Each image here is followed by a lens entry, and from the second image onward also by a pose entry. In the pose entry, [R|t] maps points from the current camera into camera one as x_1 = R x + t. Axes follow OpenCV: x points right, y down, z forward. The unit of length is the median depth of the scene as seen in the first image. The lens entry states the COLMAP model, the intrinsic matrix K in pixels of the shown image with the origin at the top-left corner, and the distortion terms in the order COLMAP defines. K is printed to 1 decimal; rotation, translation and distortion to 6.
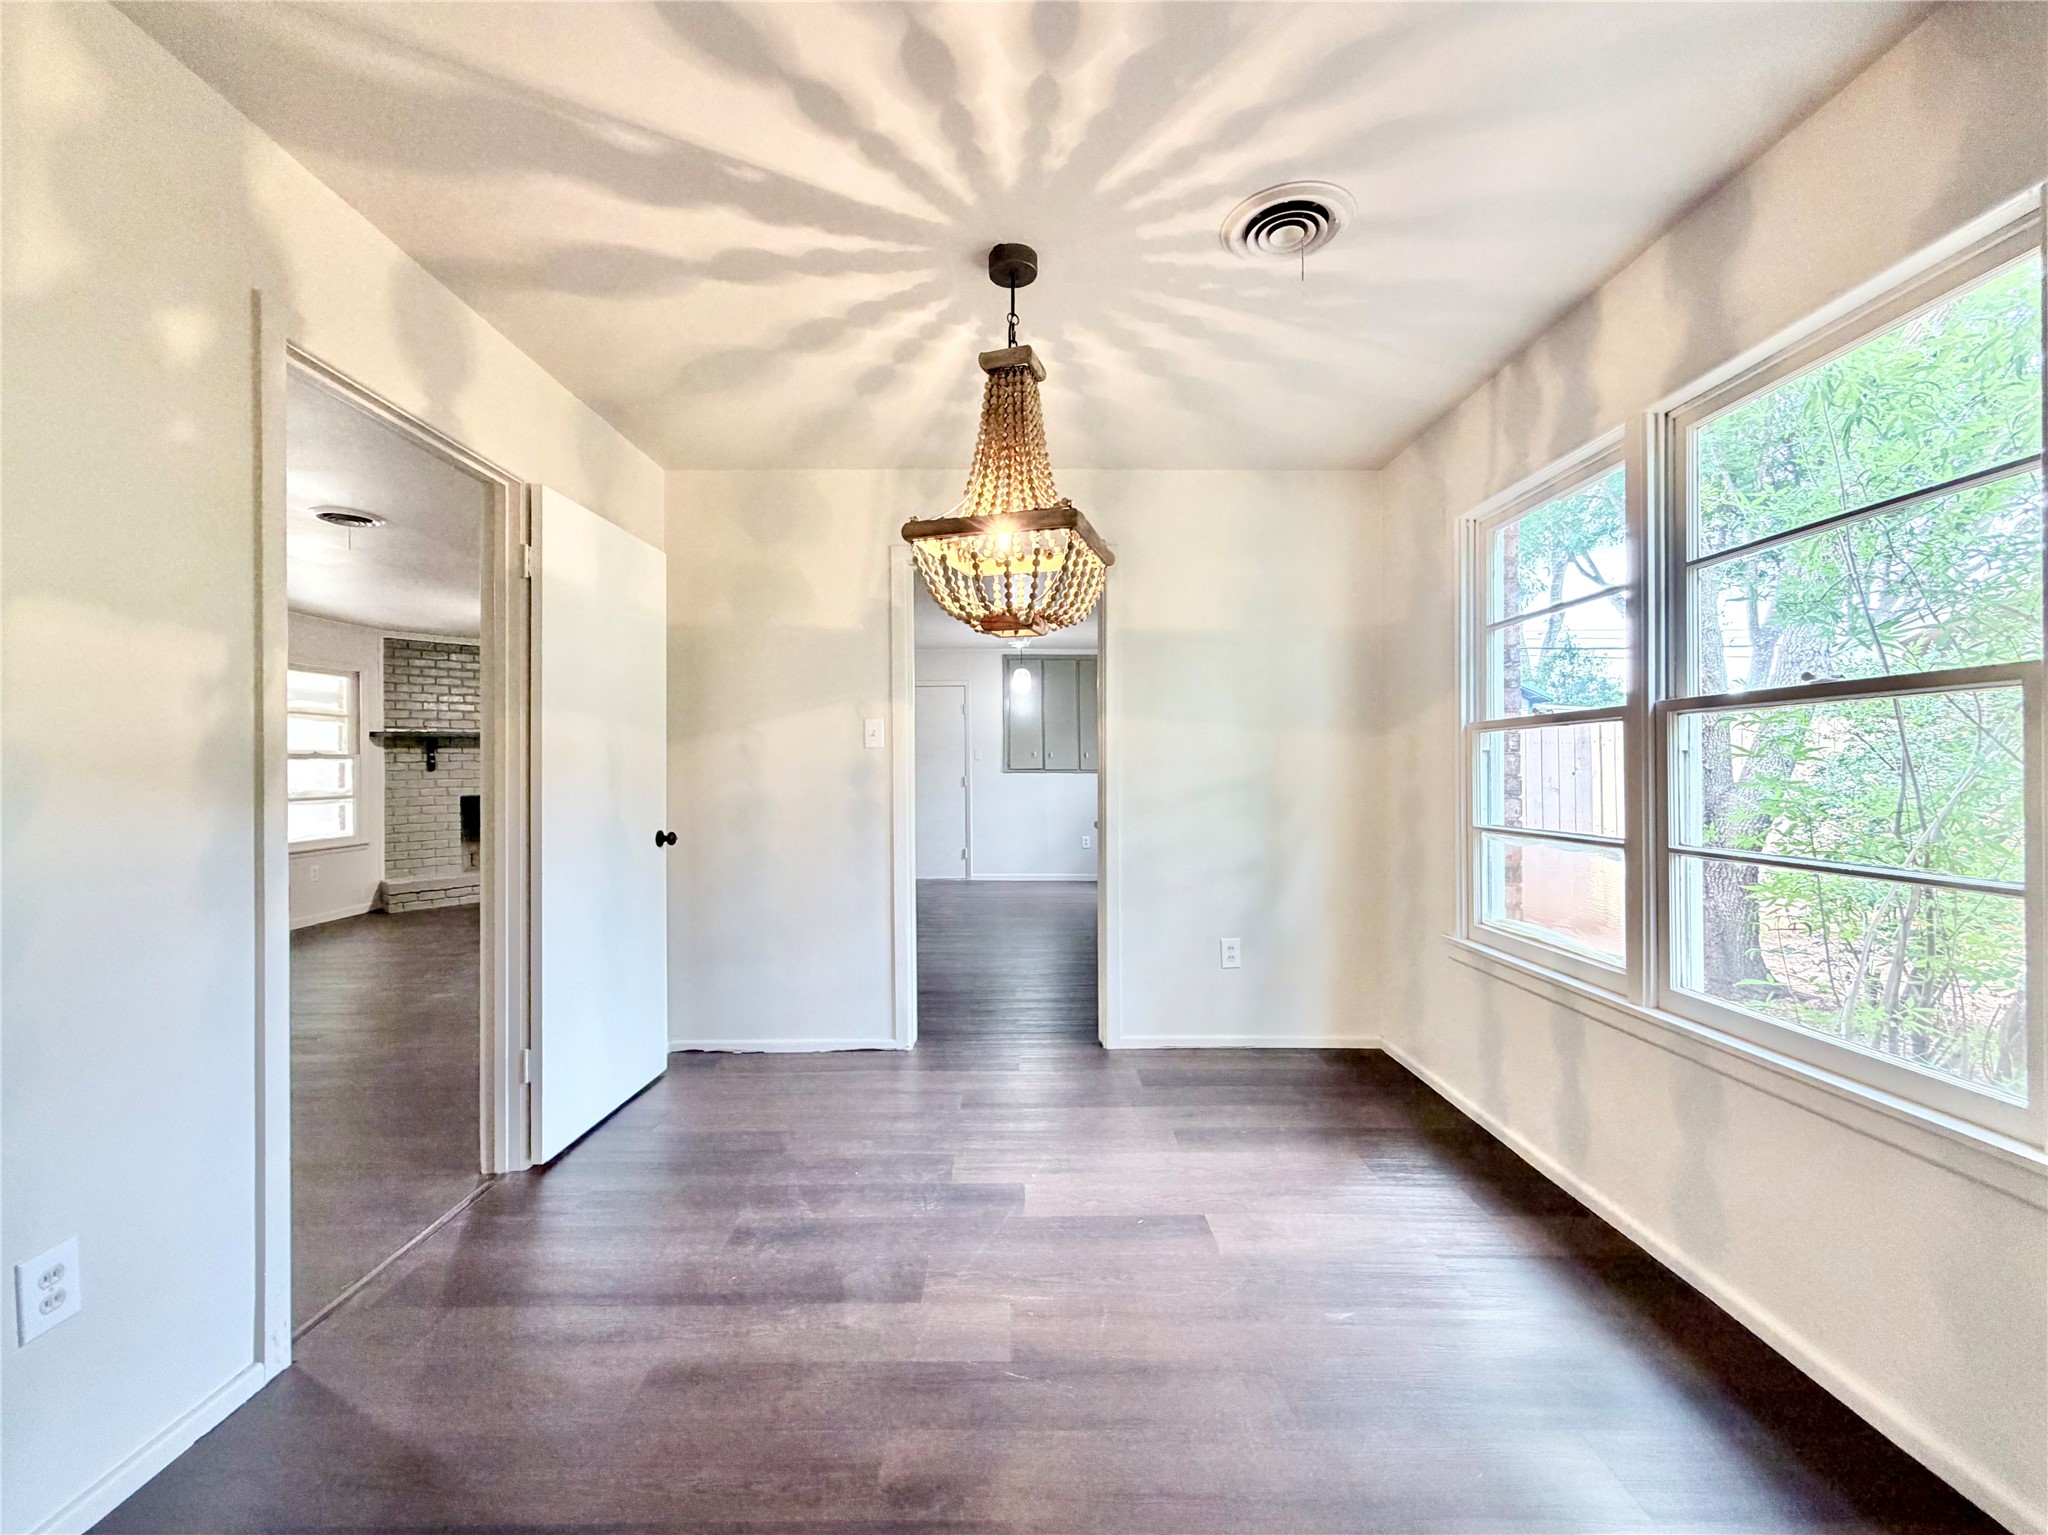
lens RADIAL K [[819.0, 0, 989.9], [0, 819.0, 771.9], [0, 0, 1]] dist [0.000796, 0.000308]
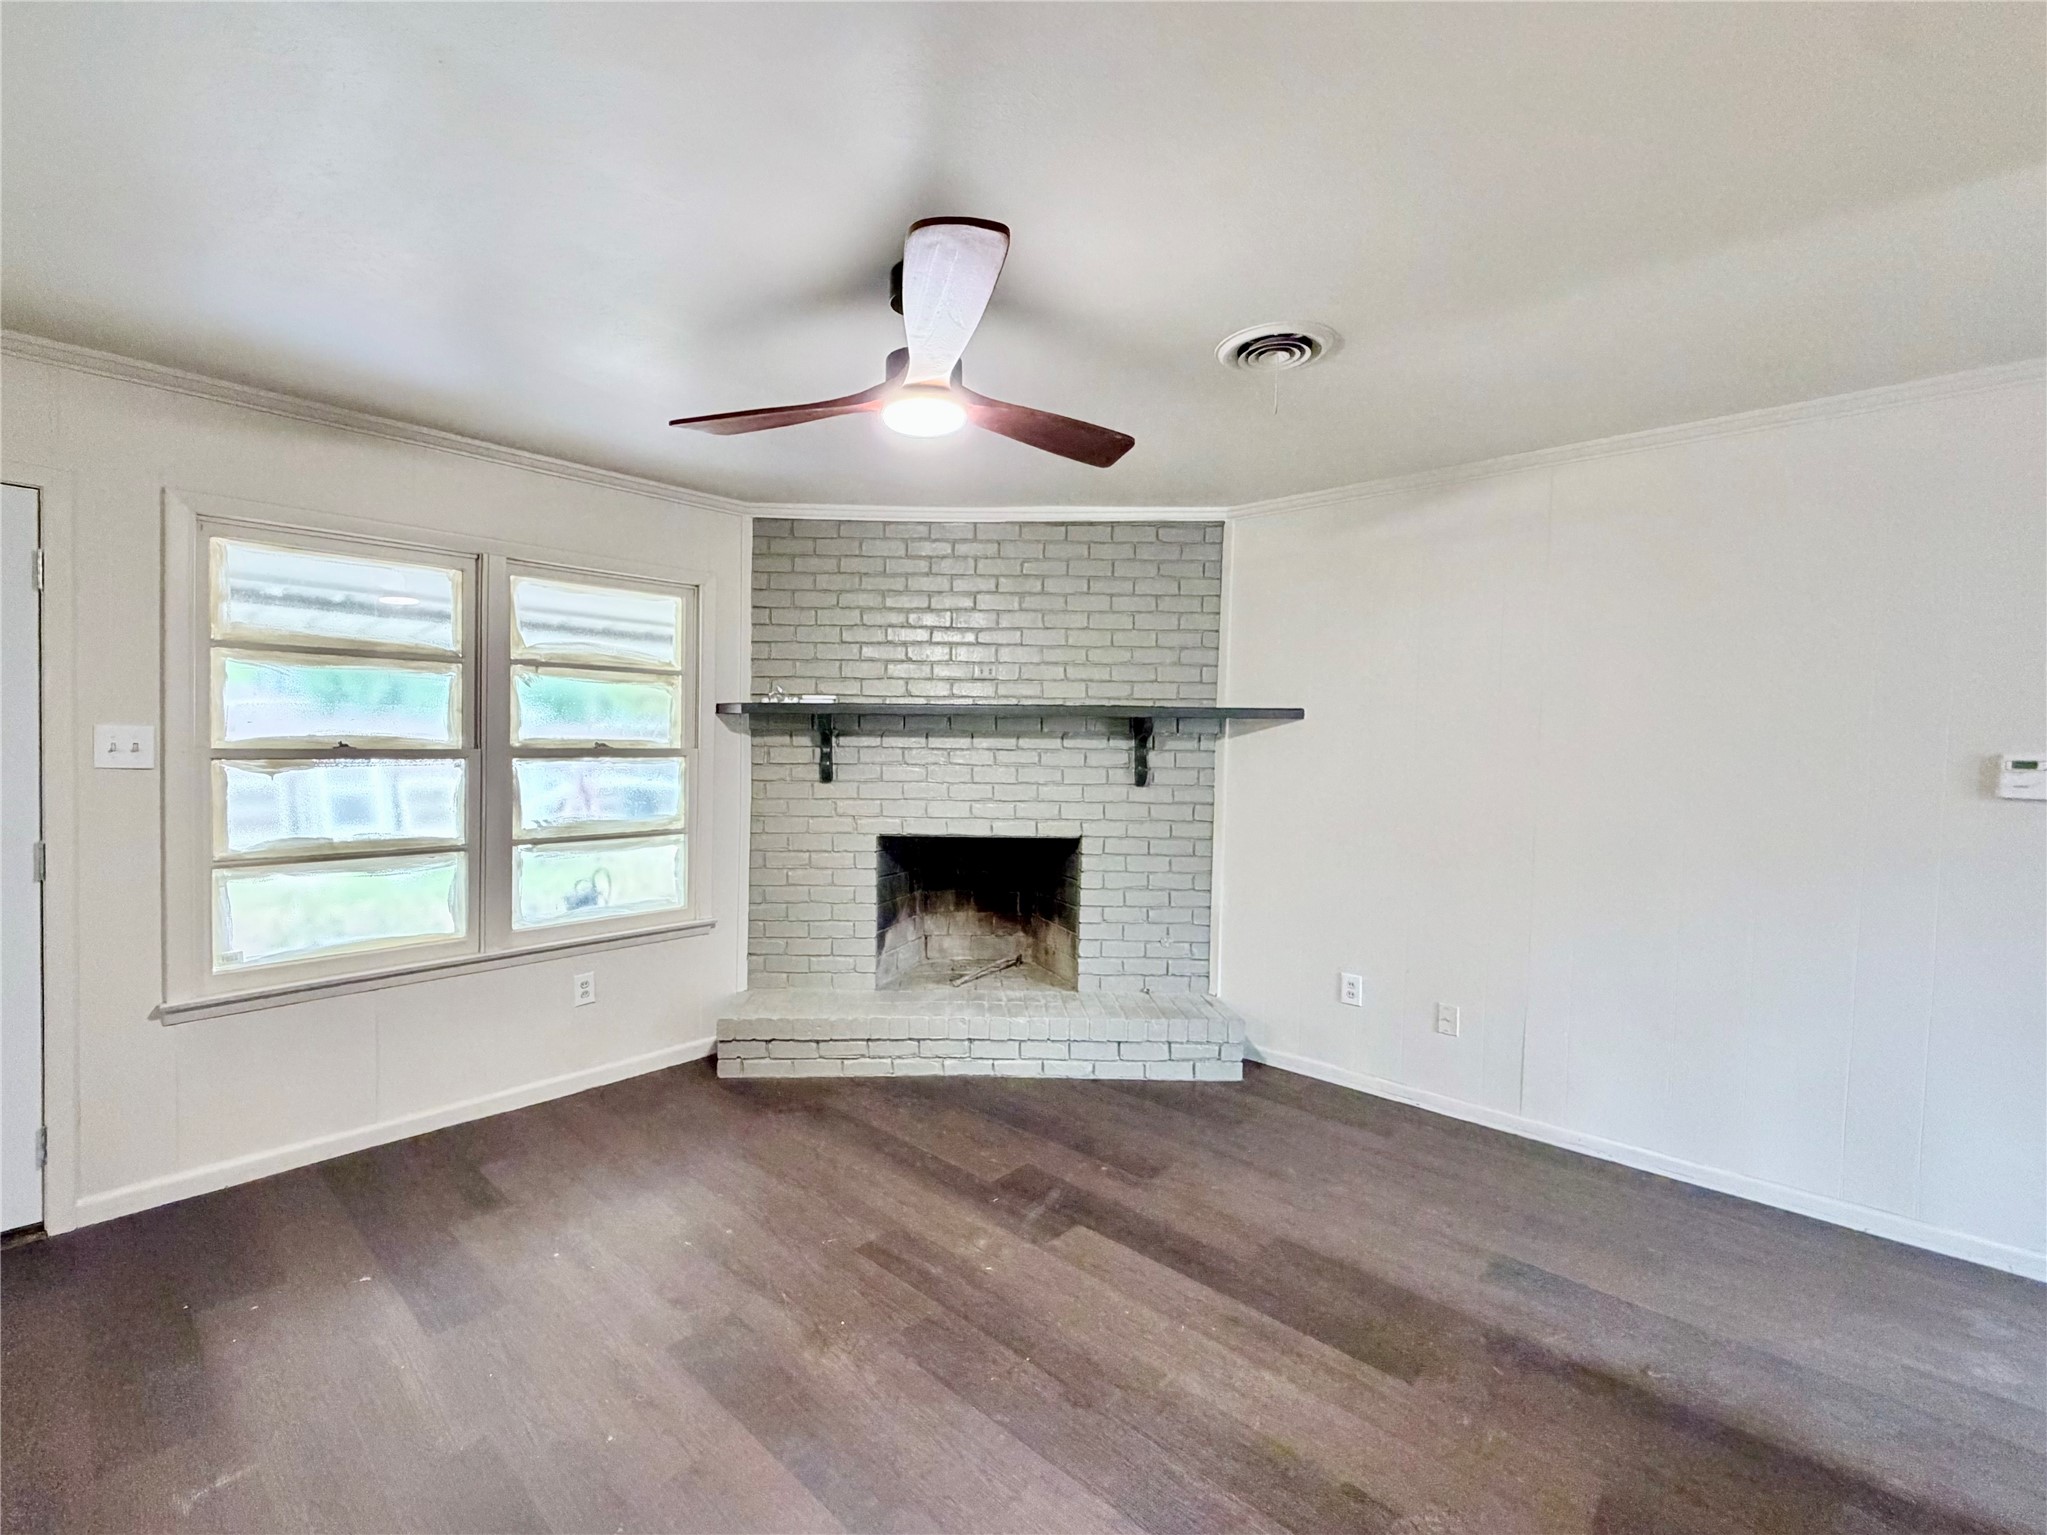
lens RADIAL K [[818.6, 0, 1019.8], [0, 818.6, 767.7], [0, 0, 1]] dist [0.000796, 0.000308]
pose [[0.735921, 0.036897, -0.676061, -0.266607], [-0.026001, 0.999318, 0.026236, -0.026444], [0.676568, -0.001729, 0.736378, 0.728589]]
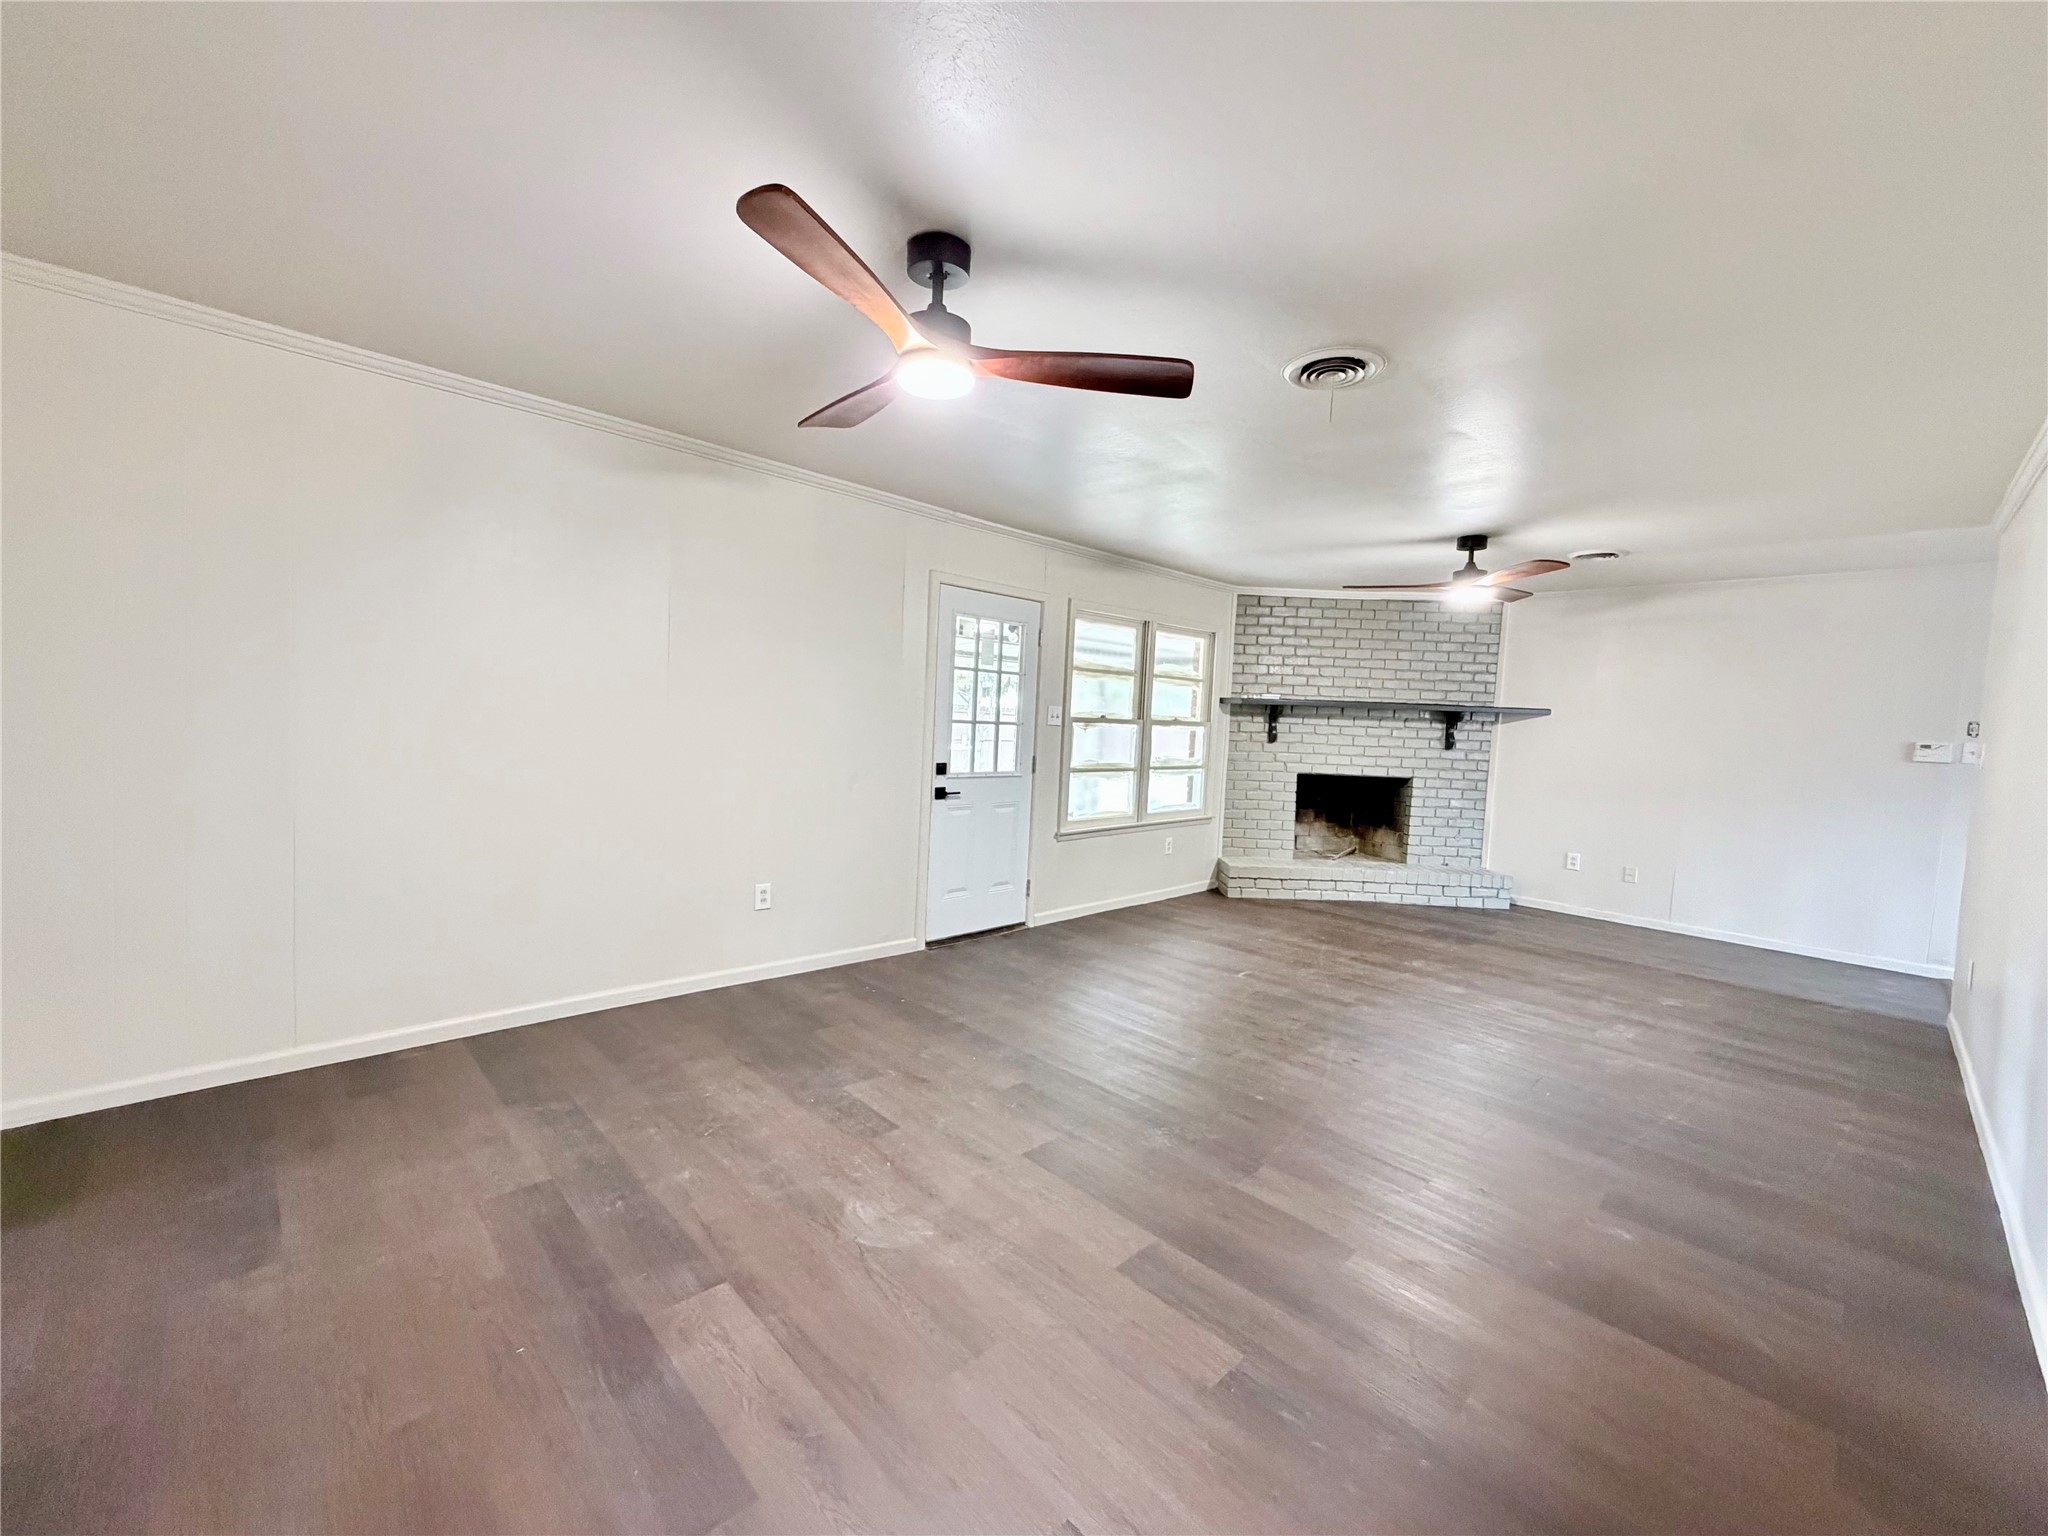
lens RADIAL K [[819.0, 0, 1021.0], [0, 819.0, 771.3], [0, 0, 1]] dist [0.000796, 0.000308]
pose [[0.712163, 0.081548, -0.697262, -0.257461], [-0.052700, 0.996638, 0.062735, -0.011988], [0.700033, -0.007931, 0.714066, 0.177470]]
